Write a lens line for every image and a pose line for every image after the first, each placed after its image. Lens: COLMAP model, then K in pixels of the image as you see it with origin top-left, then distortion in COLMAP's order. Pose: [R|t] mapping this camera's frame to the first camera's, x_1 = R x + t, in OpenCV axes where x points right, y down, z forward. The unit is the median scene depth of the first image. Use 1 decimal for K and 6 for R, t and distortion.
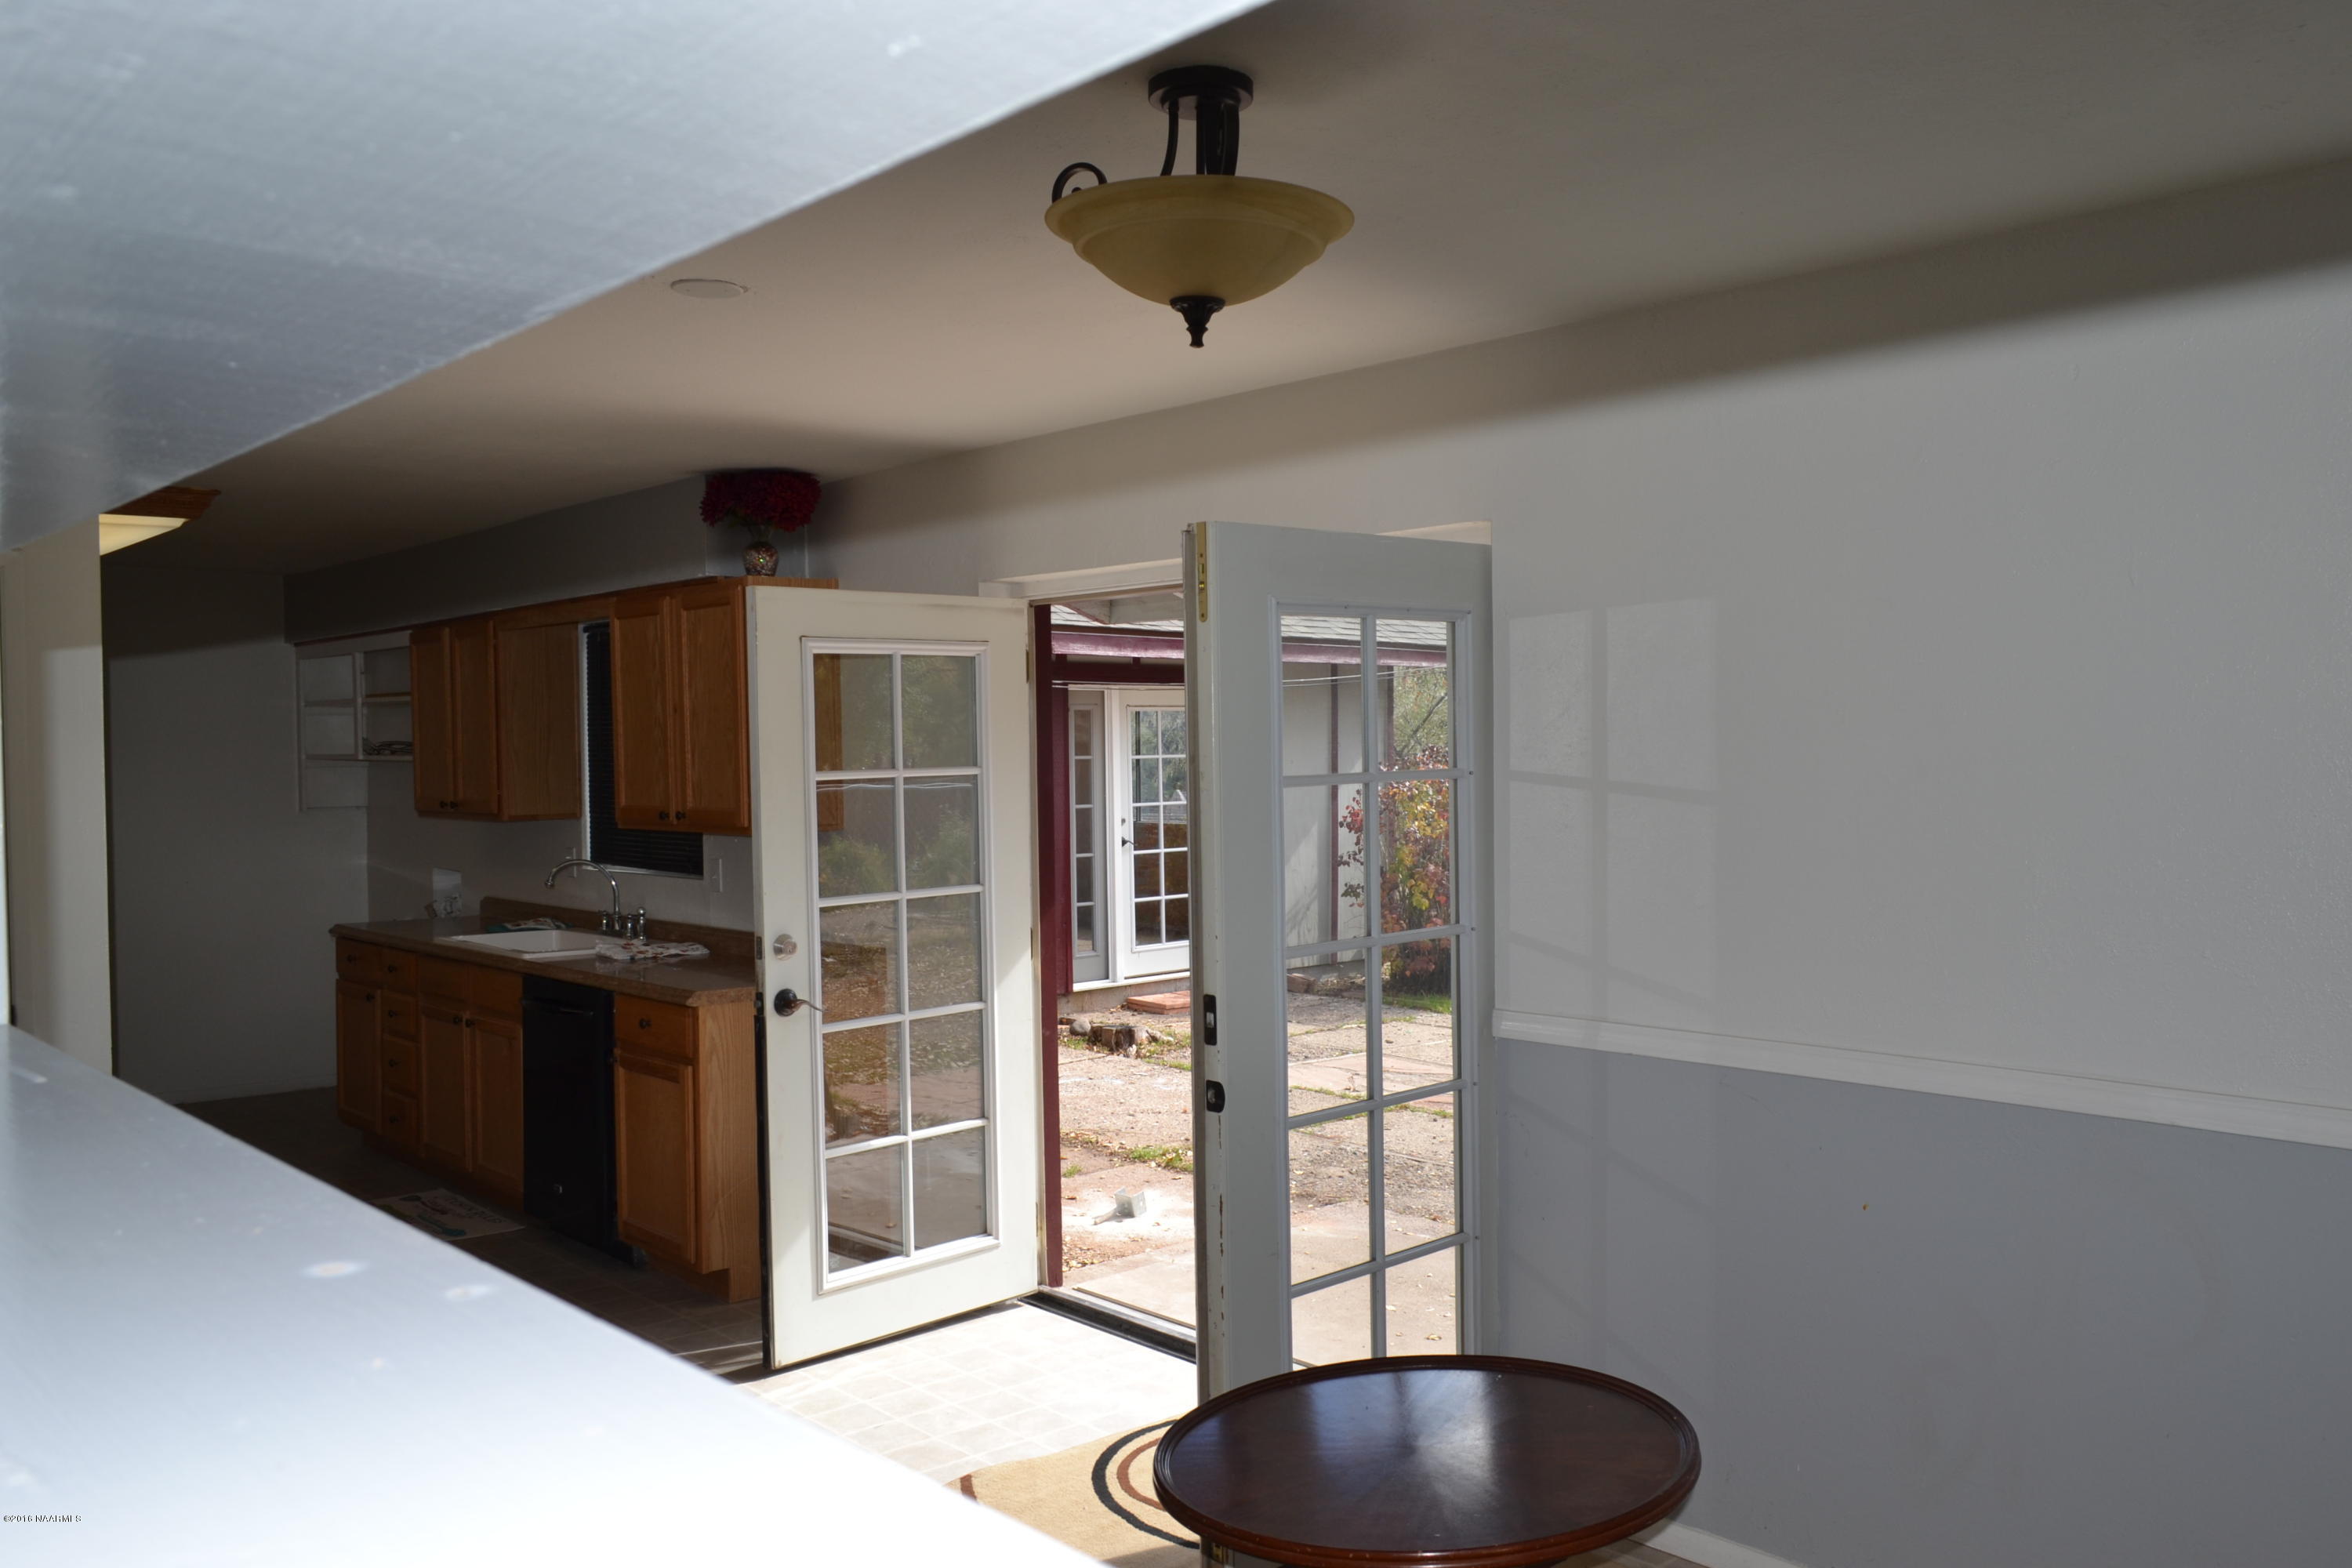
lens RADIAL K [[1862.1, 0, 1185.1], [0, 1862.1, 796.6], [0, 0, 1]] dist [-0.008053, -0.002921]
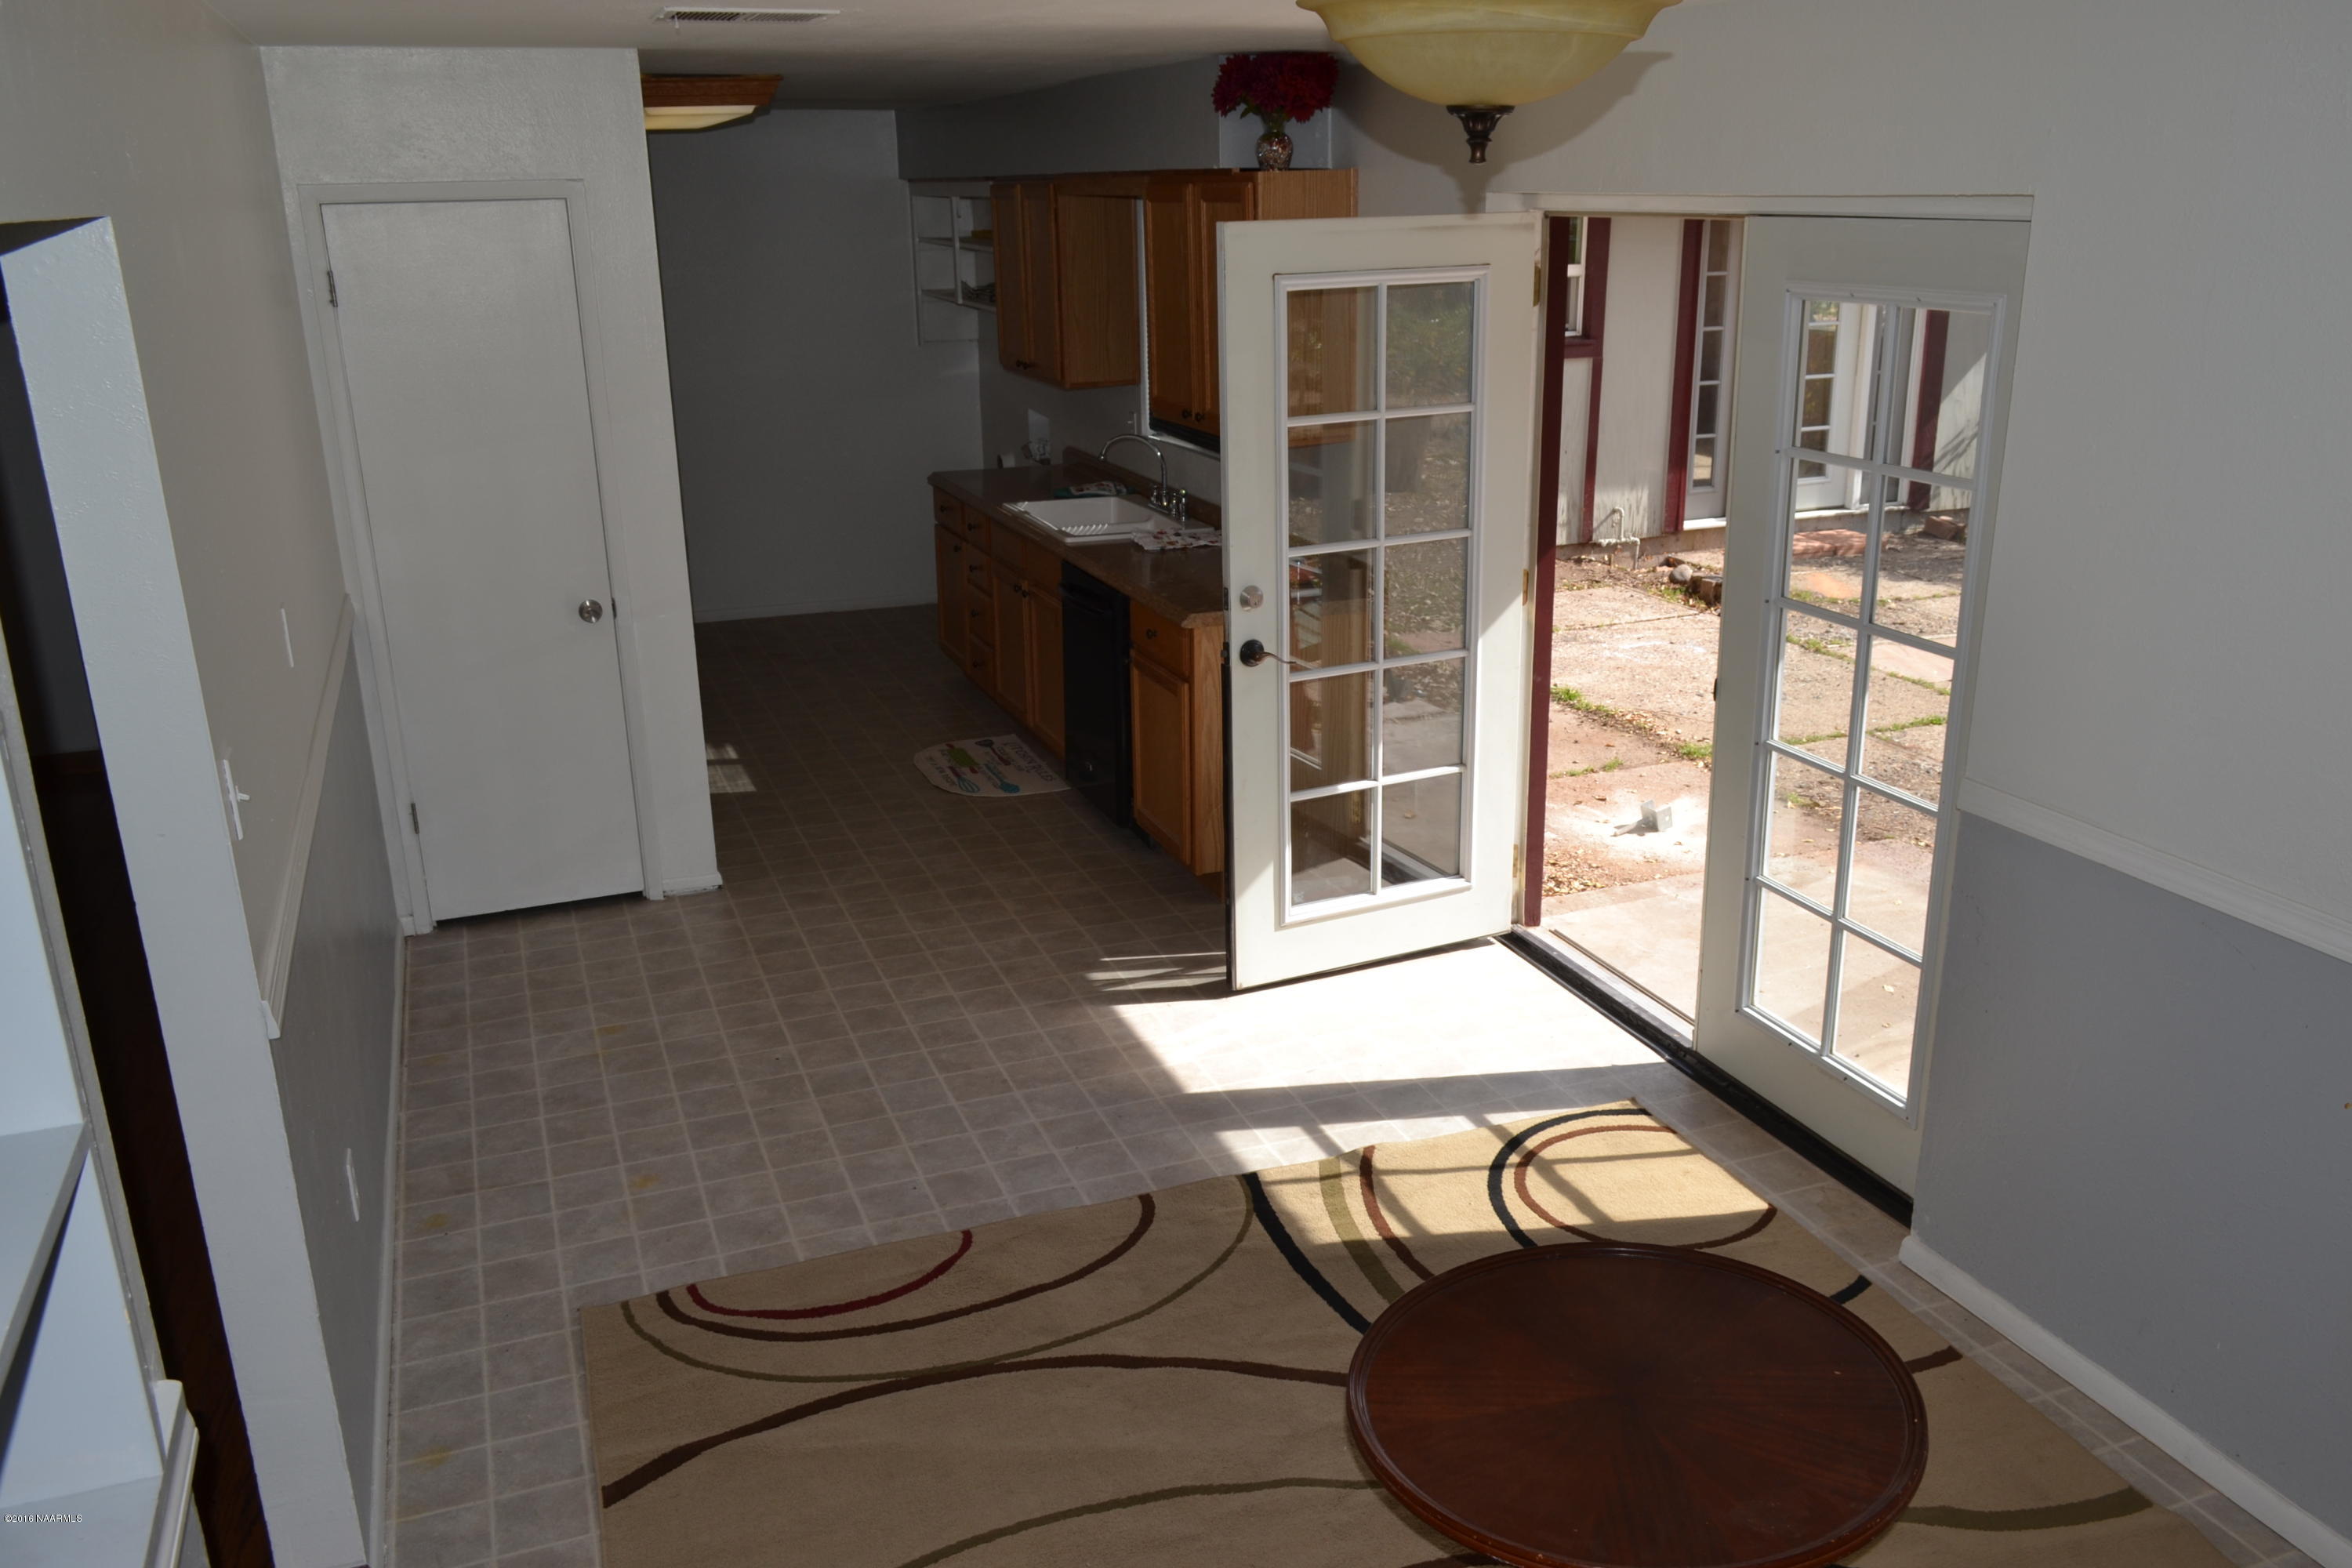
lens RADIAL K [[1862.1, 0, 1201.4], [0, 1862.1, 783.8], [0, 0, 1]] dist [-0.008053, -0.002921]
pose [[0.935881, 0.108050, -0.335337, 0.087875], [-0.006267, 0.956766, 0.290792, -0.095780], [0.352259, -0.270045, 0.896097, 0.060250]]
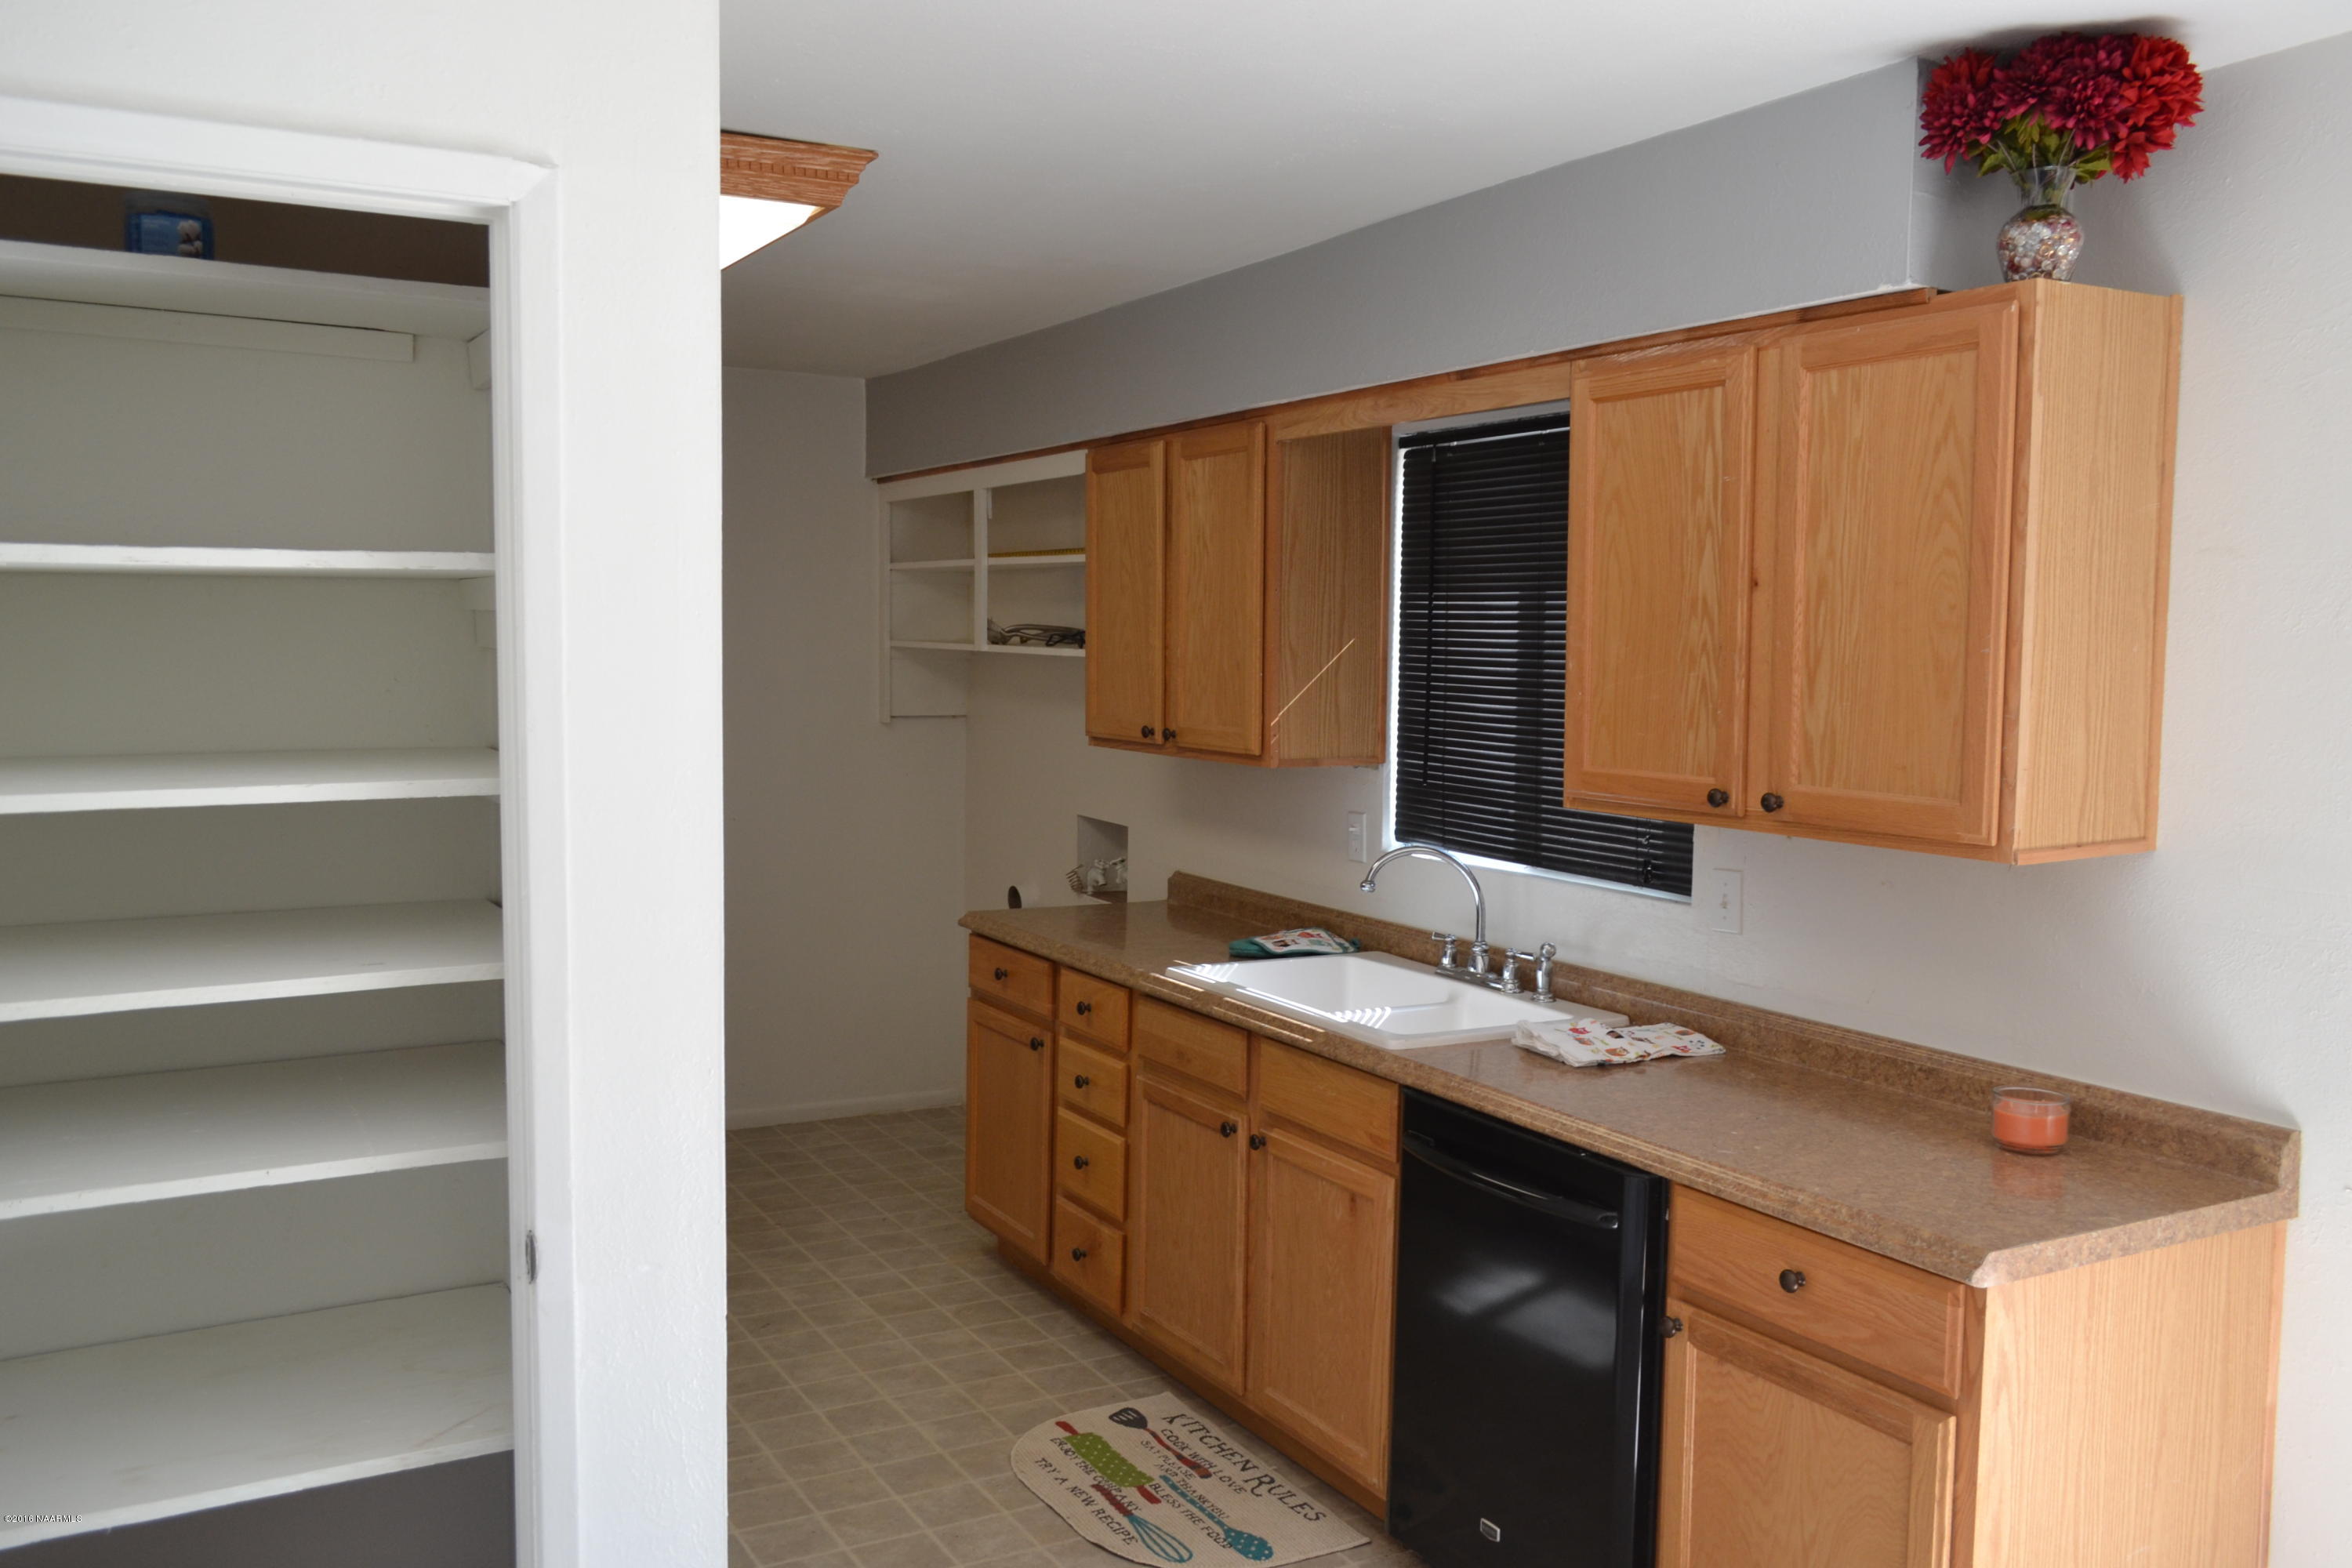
lens RADIAL K [[1862.1, 0, 1169.4], [0, 1862.1, 792.1], [0, 0, 1]] dist [-0.008053, -0.002921]
pose [[0.975560, 0.043150, -0.215455, -0.335351], [-0.030293, 0.997577, 0.062628, -0.019037], [0.217635, -0.054570, 0.974503, 0.520272]]
